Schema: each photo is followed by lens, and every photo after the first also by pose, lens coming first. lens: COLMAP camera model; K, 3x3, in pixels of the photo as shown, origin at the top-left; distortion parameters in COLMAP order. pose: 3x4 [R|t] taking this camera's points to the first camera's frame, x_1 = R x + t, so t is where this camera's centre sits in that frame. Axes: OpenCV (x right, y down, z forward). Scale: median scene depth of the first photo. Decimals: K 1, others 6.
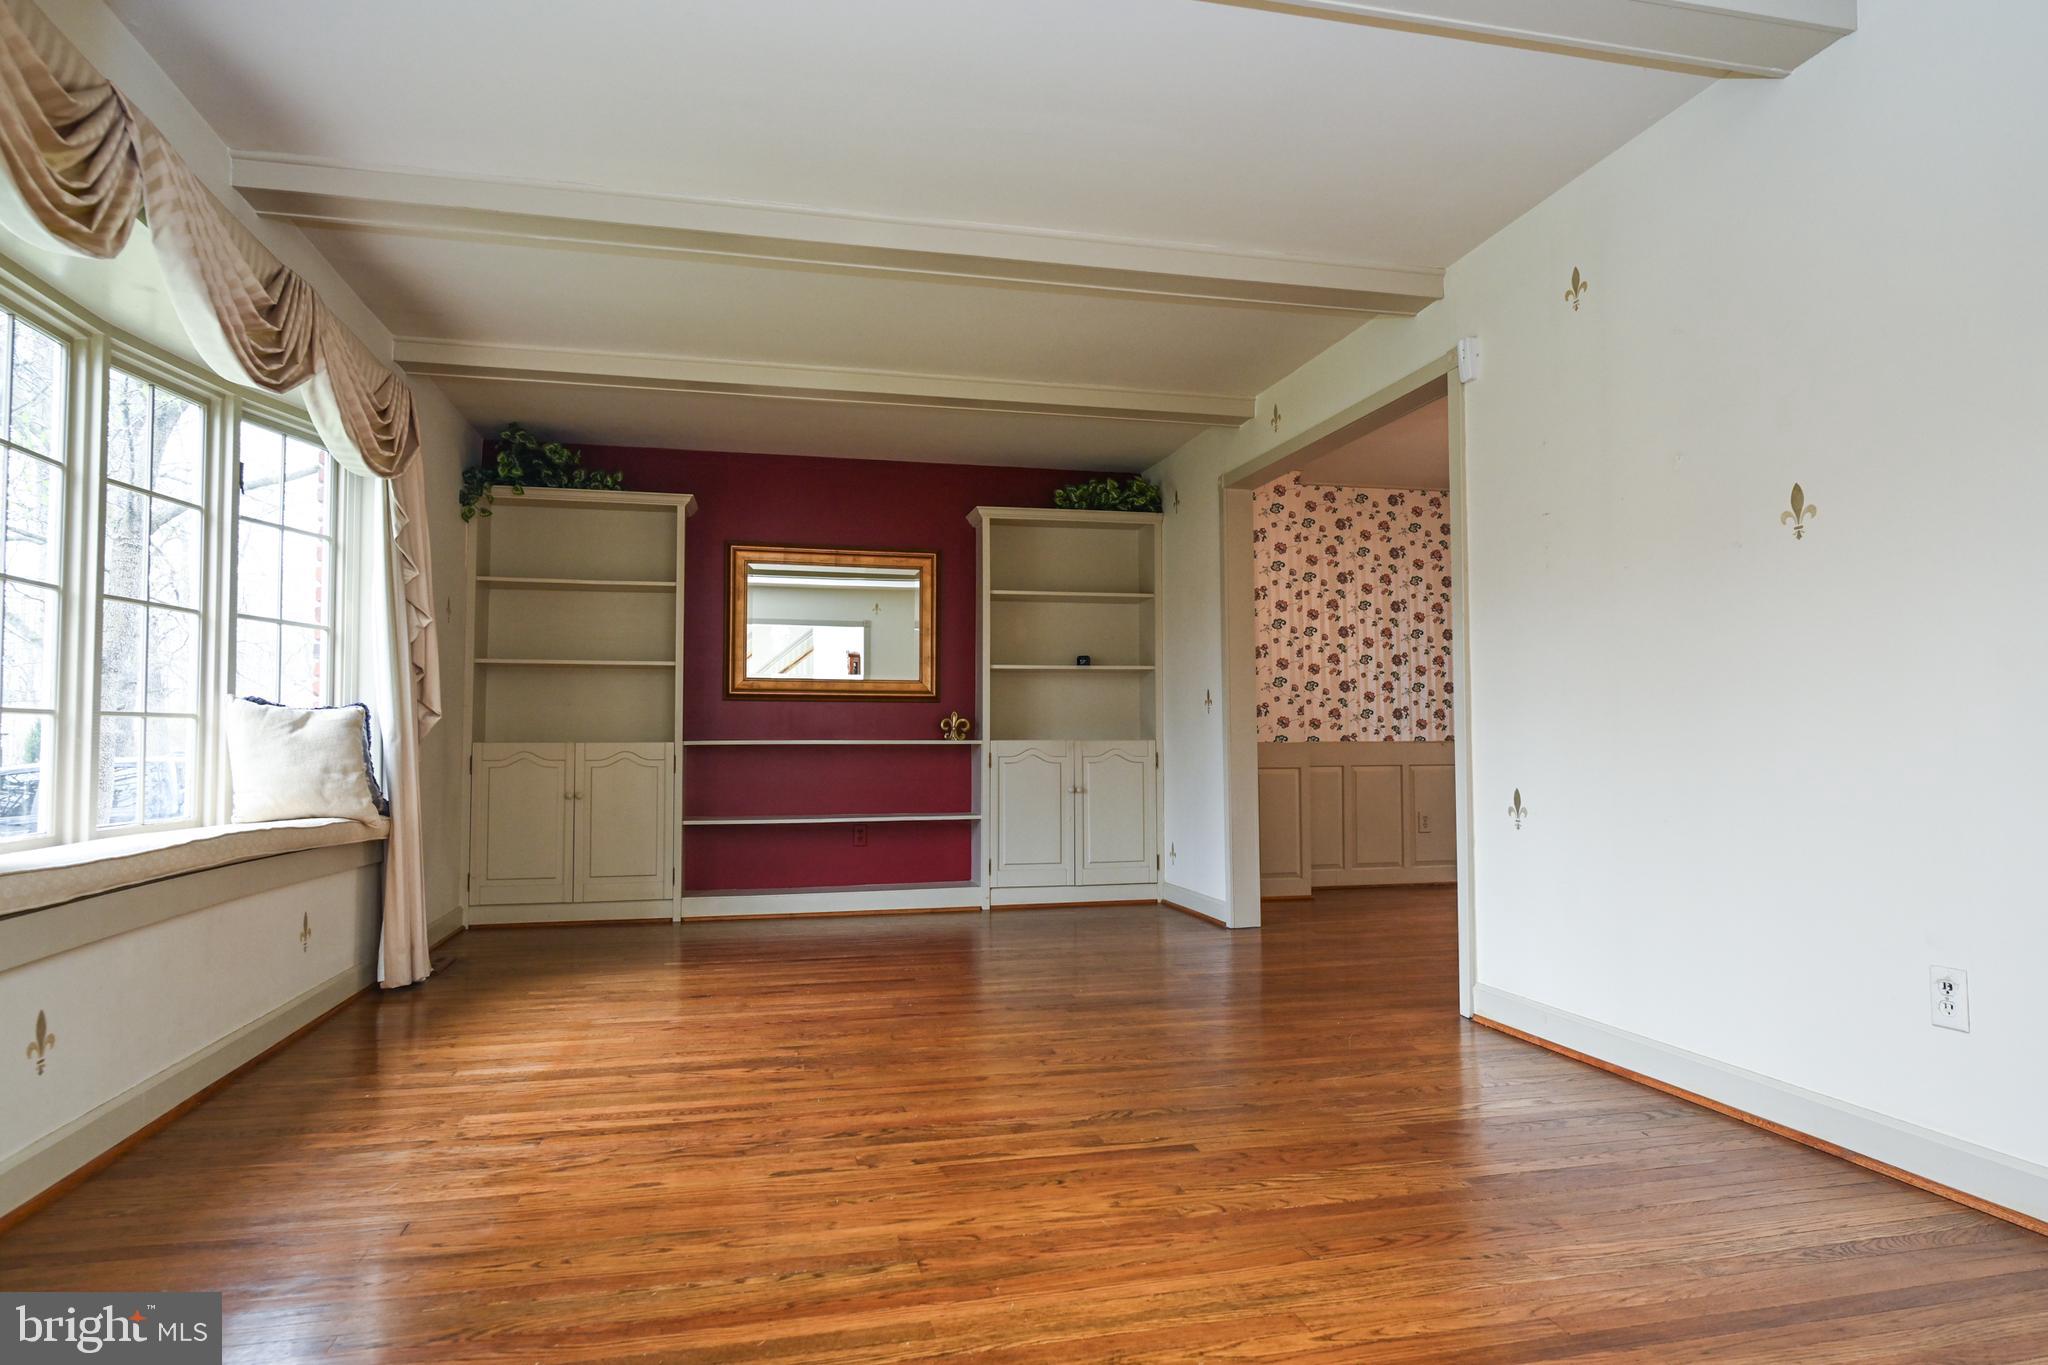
lens RADIAL K [[1173.5, 0, 1022.4], [0, 1173.5, 705.5], [0, 0, 1]] dist [0.002828, -0.000938]
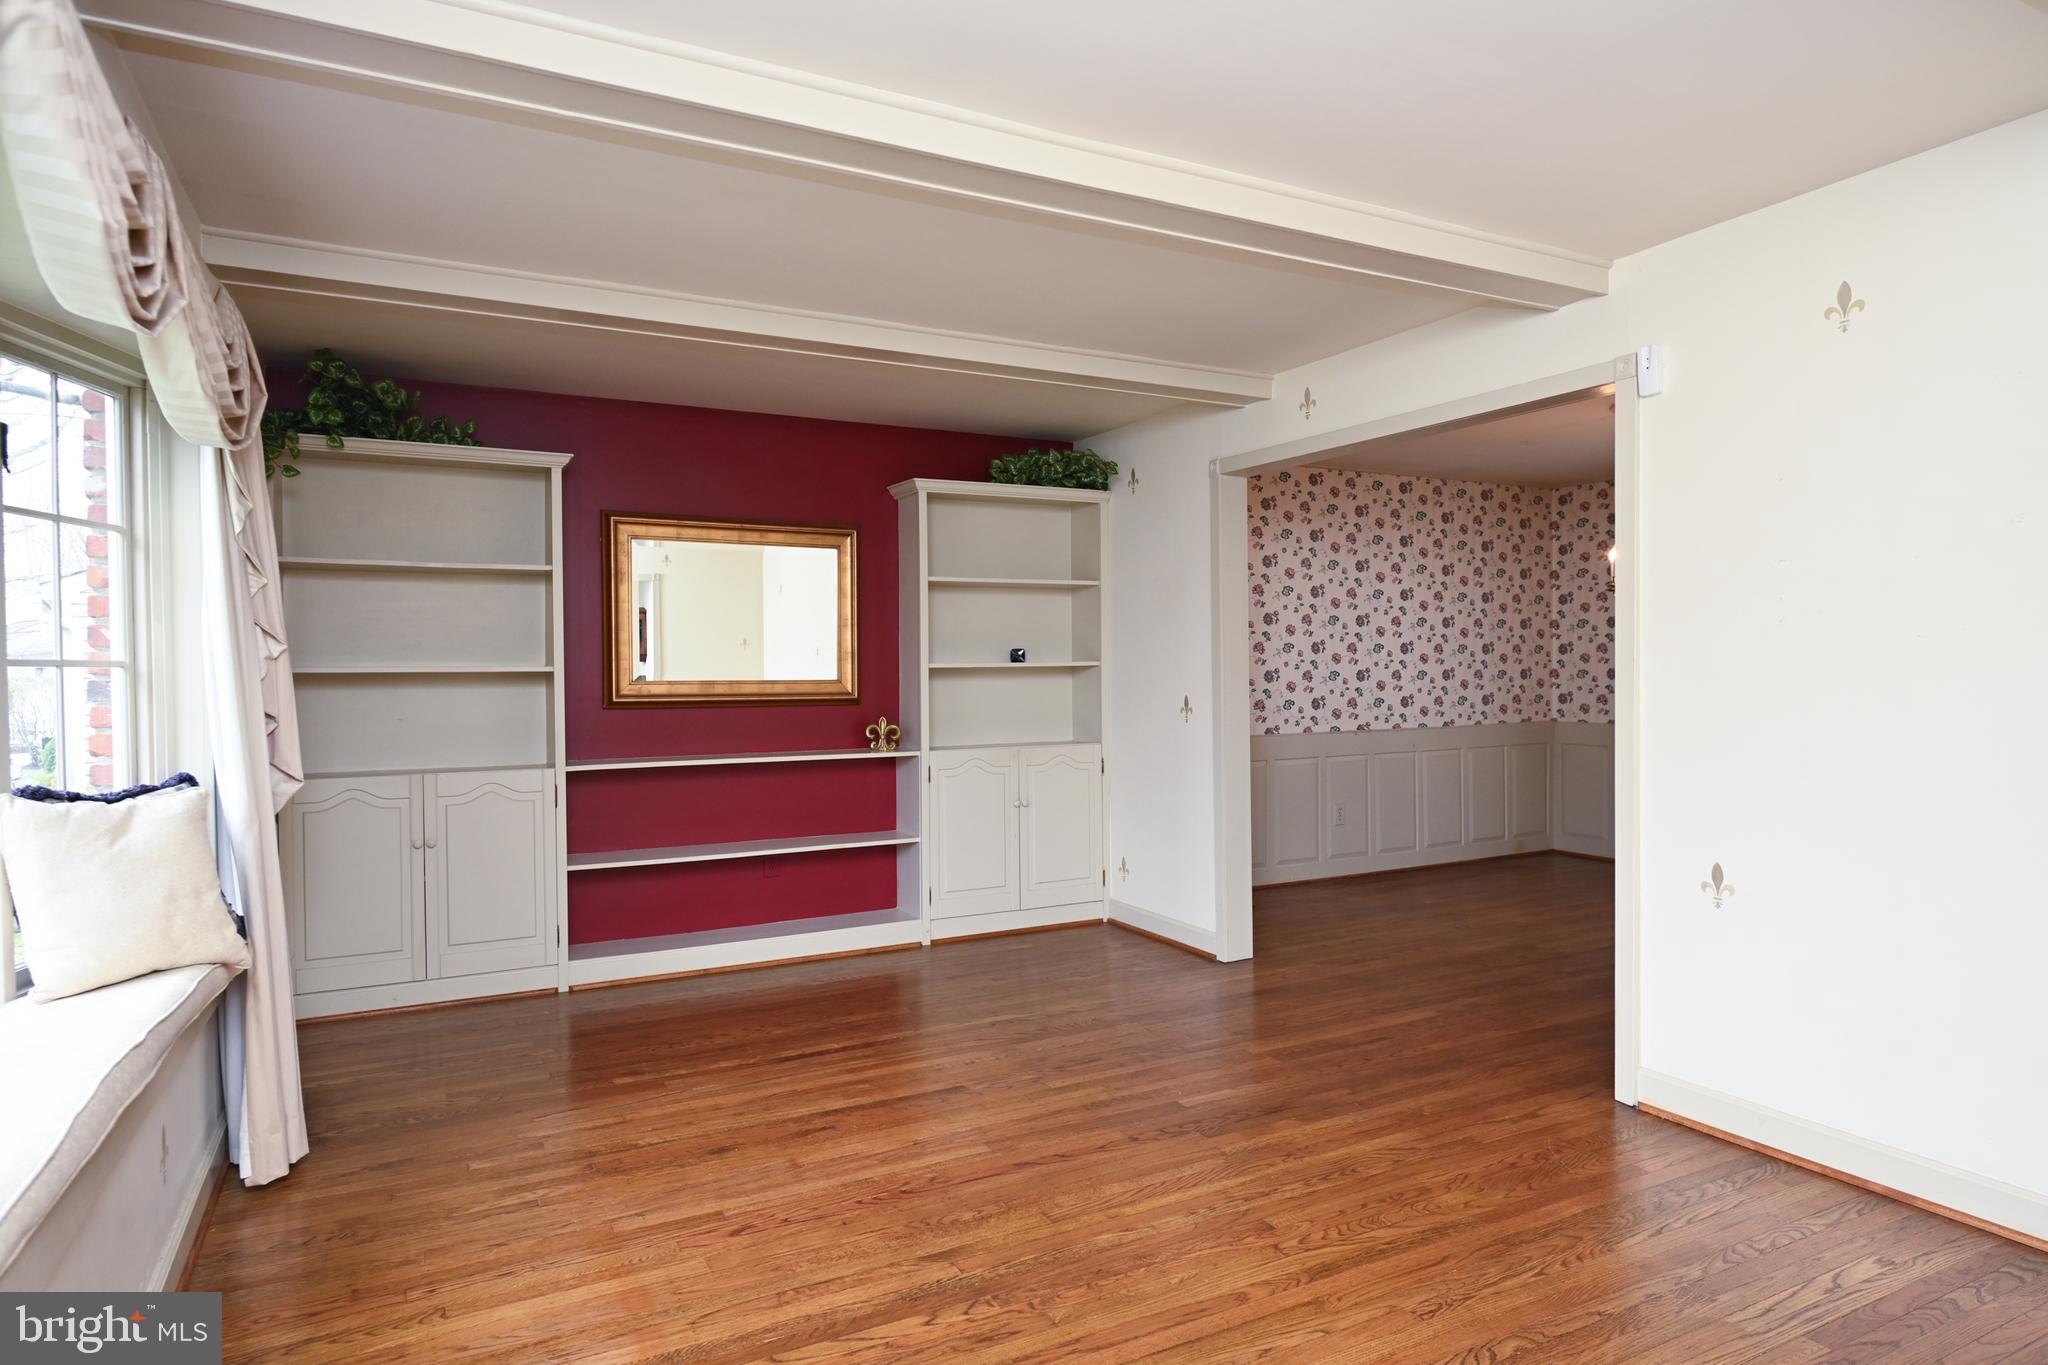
lens RADIAL K [[1173.5, 0, 1012.7], [0, 1173.5, 690.5], [0, 0, 1]] dist [0.002828, -0.000938]
pose [[0.969283, -0.009438, 0.245765, -0.251750], [-0.002980, 0.998739, 0.050108, -0.081975], [-0.245928, -0.049301, 0.968033, 0.211576]]
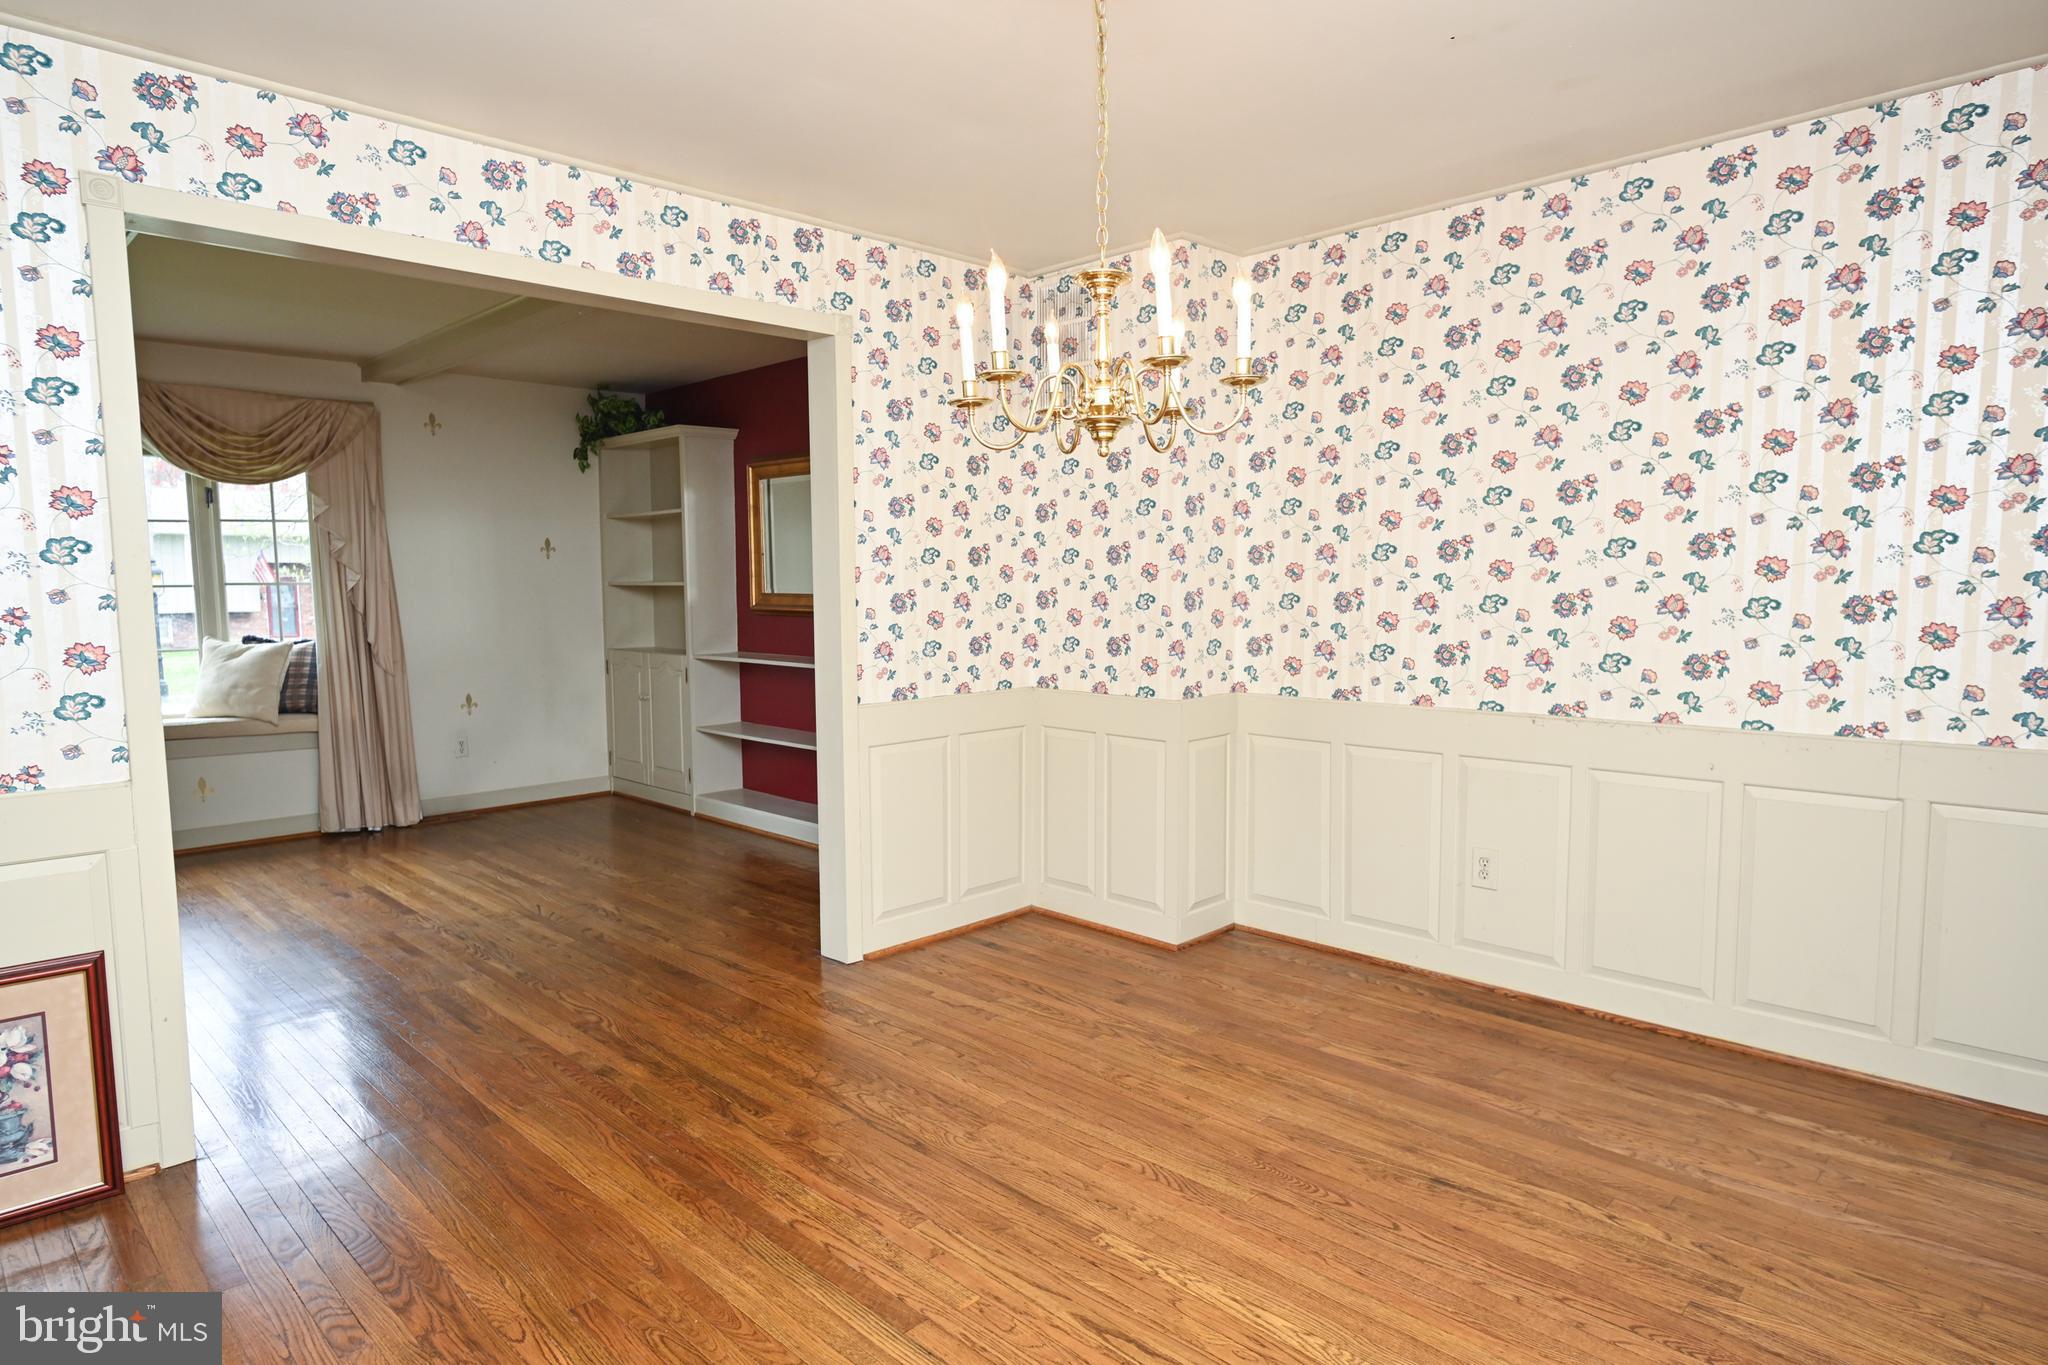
lens RADIAL K [[1173.5, 0, 1039.1], [0, 1173.5, 689.7], [0, 0, 1]] dist [0.002828, -0.000938]
pose [[0.536882, 0.079006, -0.839950, 1.059686], [0.031798, 0.993003, 0.113727, -0.068058], [0.843058, -0.087767, 0.530613, 0.915227]]
